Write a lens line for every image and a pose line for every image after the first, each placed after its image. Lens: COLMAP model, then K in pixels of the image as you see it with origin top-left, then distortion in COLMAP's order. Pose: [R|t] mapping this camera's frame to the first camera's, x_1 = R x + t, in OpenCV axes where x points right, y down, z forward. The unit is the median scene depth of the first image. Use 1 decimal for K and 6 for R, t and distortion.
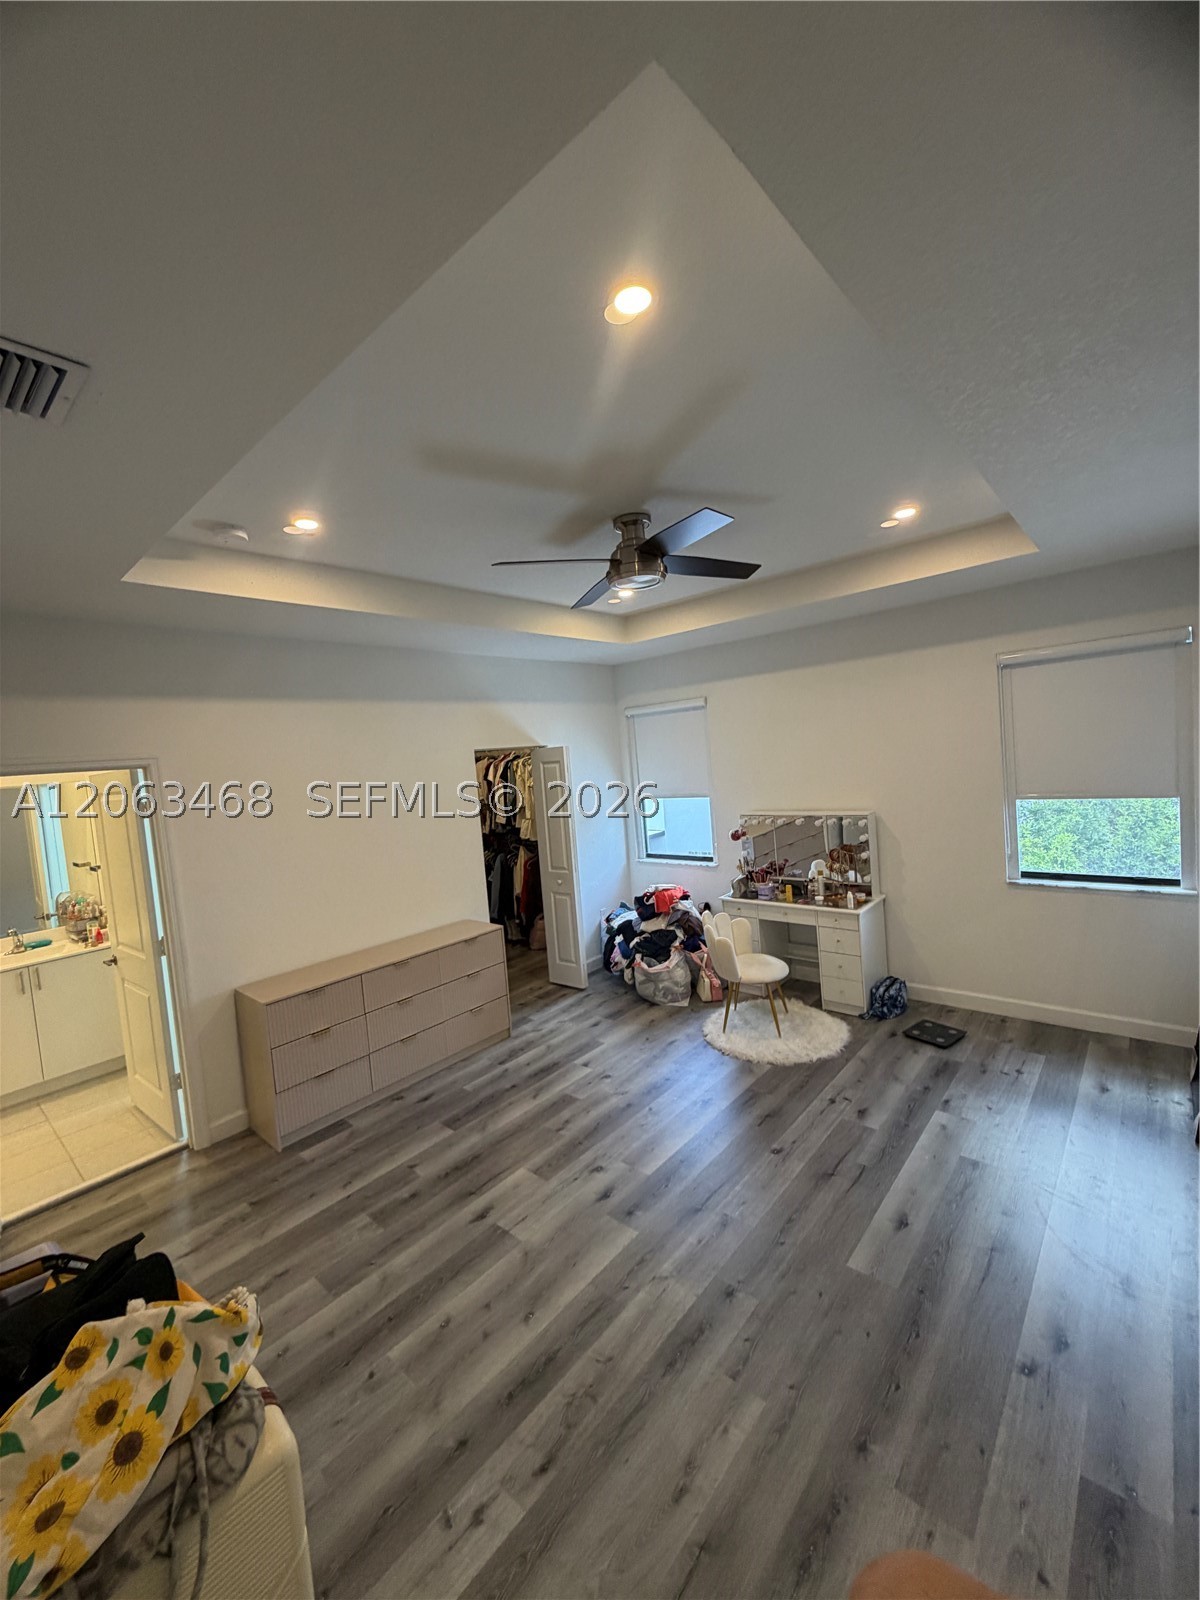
lens RADIAL K [[640.4, 0, 600.4], [0, 640.4, 801.4], [0, 0, 1]] dist [-0.000381, 0.000128]
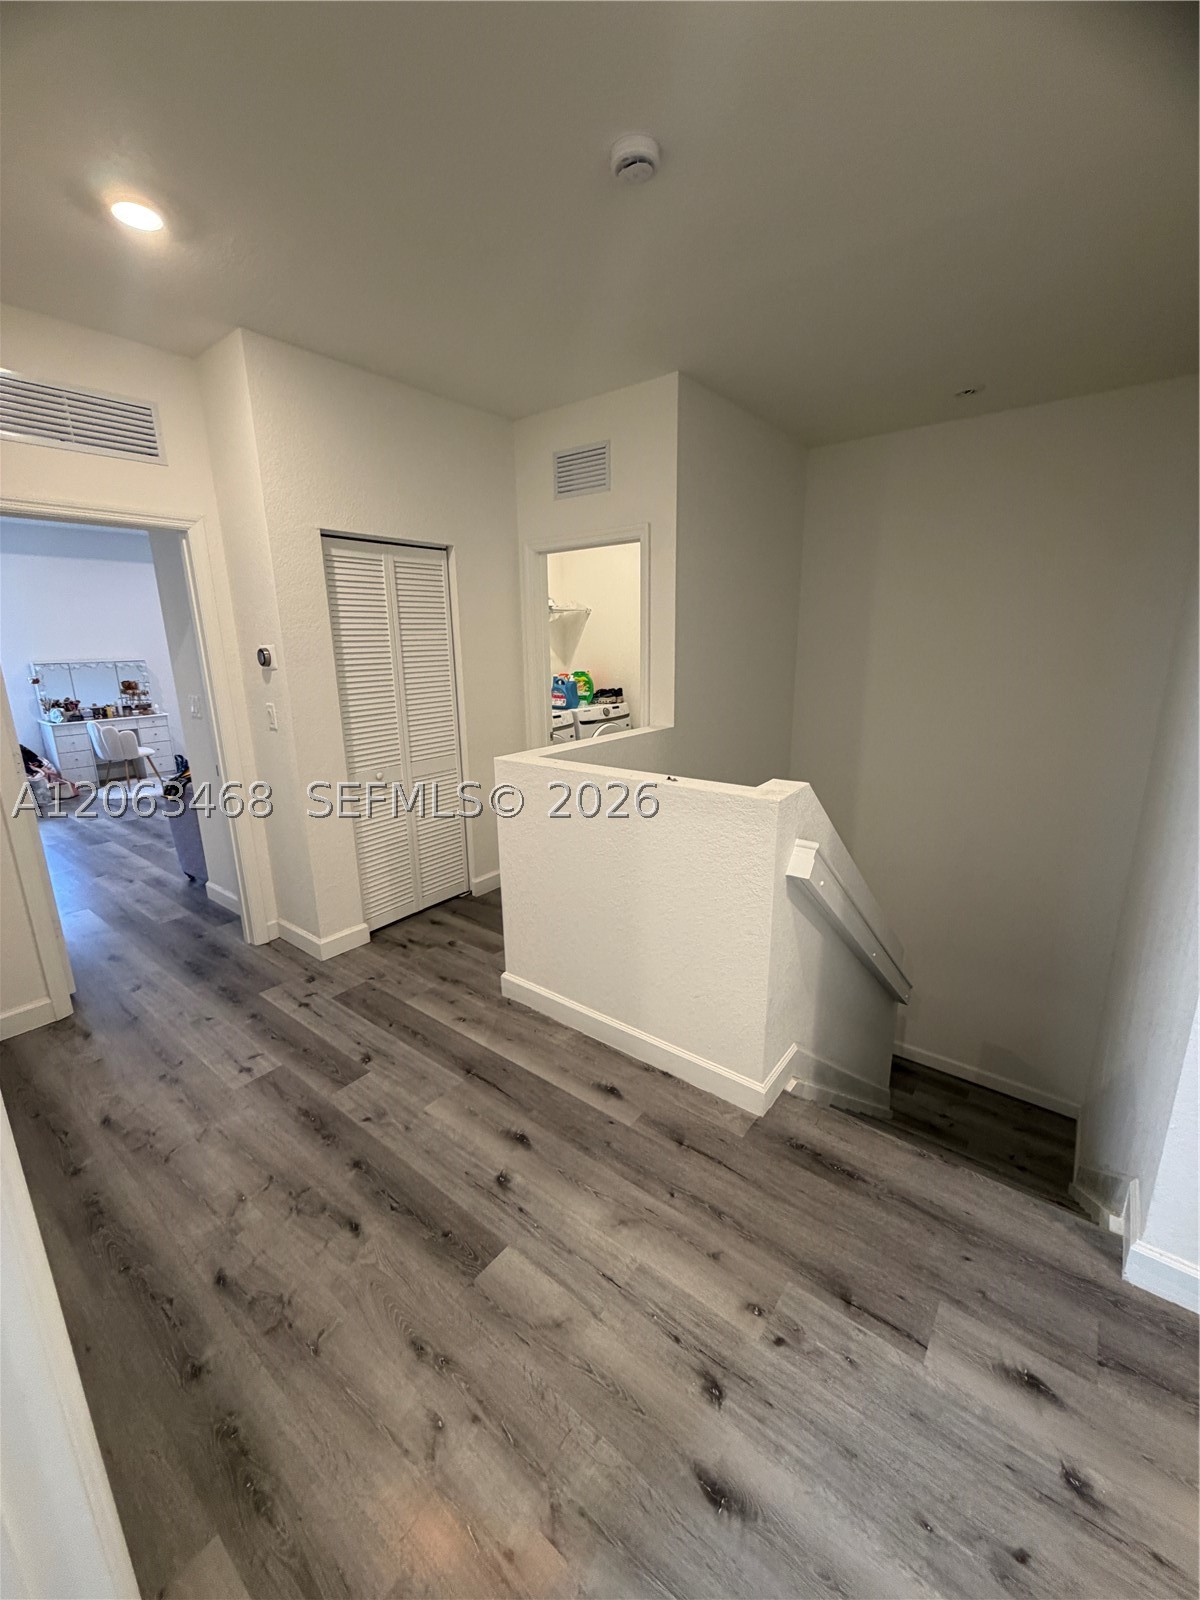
lens RADIAL K [[640.4, 0, 605.6], [0, 640.4, 796.4], [0, 0, 1]] dist [-0.000381, 0.000128]
pose [[-0.065510, -0.160907, 0.984793, -1.358071], [0.090730, 0.981864, 0.166464, 0.199501], [-0.993719, 0.100255, -0.049723, -0.079064]]
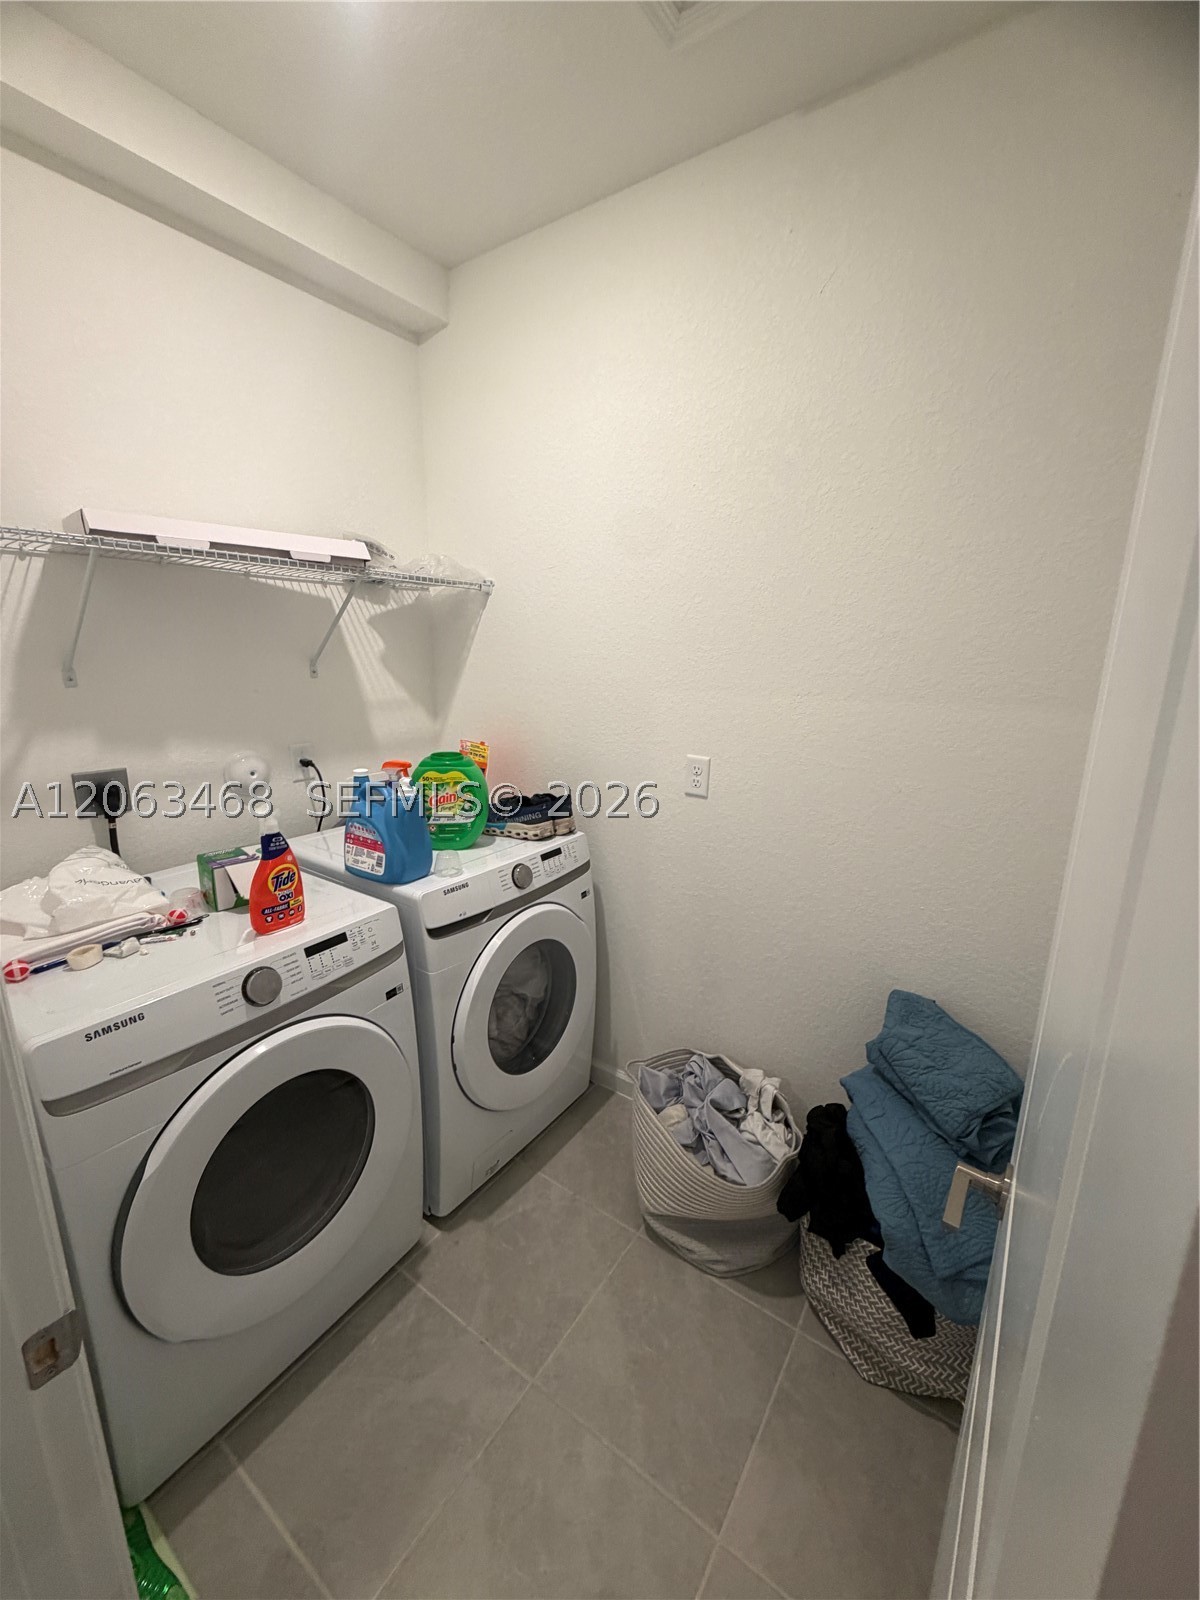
lens RADIAL K [[640.4, 0, 601.1], [0, 640.4, 797.4], [0, 0, 1]] dist [-0.000381, 0.000128]
pose [[-0.118734, -0.151720, 0.981266, -0.563313], [0.072230, 0.984319, 0.160932, 0.134313], [-0.990295, 0.089985, -0.105913, -0.165609]]
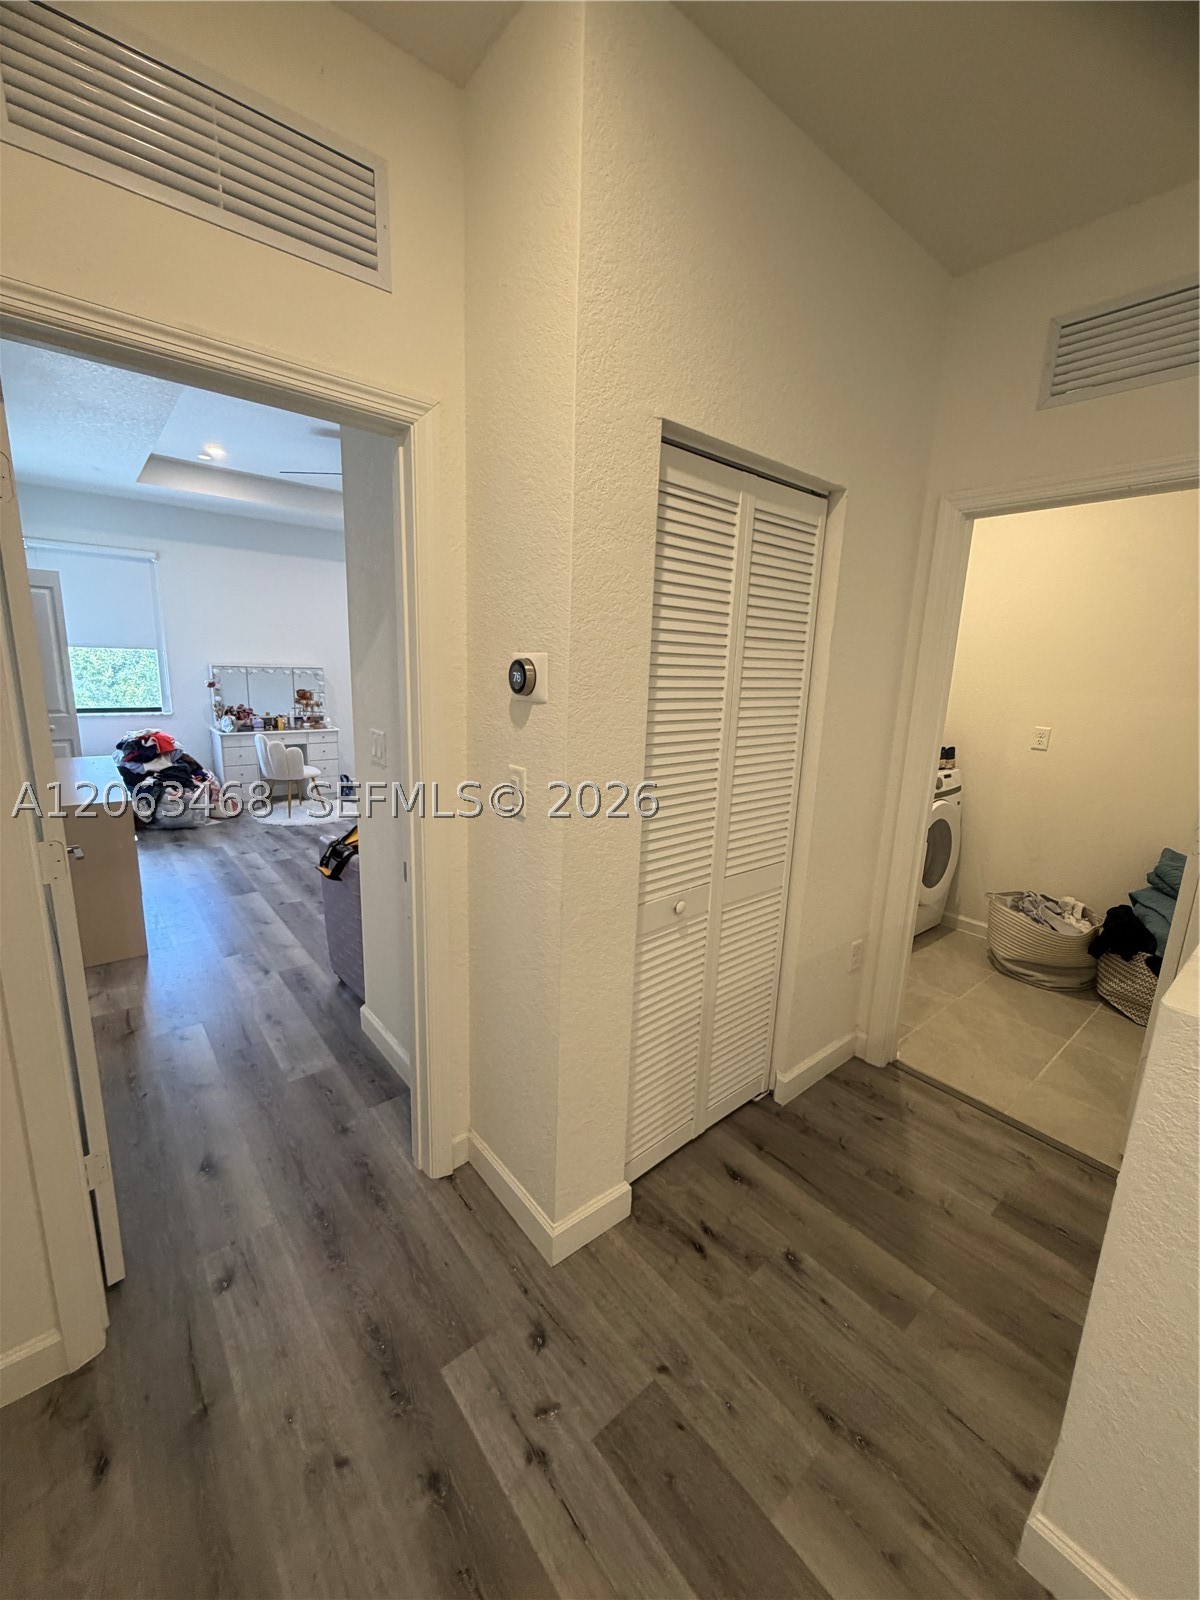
lens RADIAL K [[640.4, 0, 604.3], [0, 640.4, 796.0], [0, 0, 1]] dist [-0.000381, 0.000128]
pose [[0.141578, -0.116605, 0.983036, -0.990155], [0.023259, 0.993156, 0.114456, 0.161234], [-0.989654, 0.006660, 0.143321, 0.133011]]
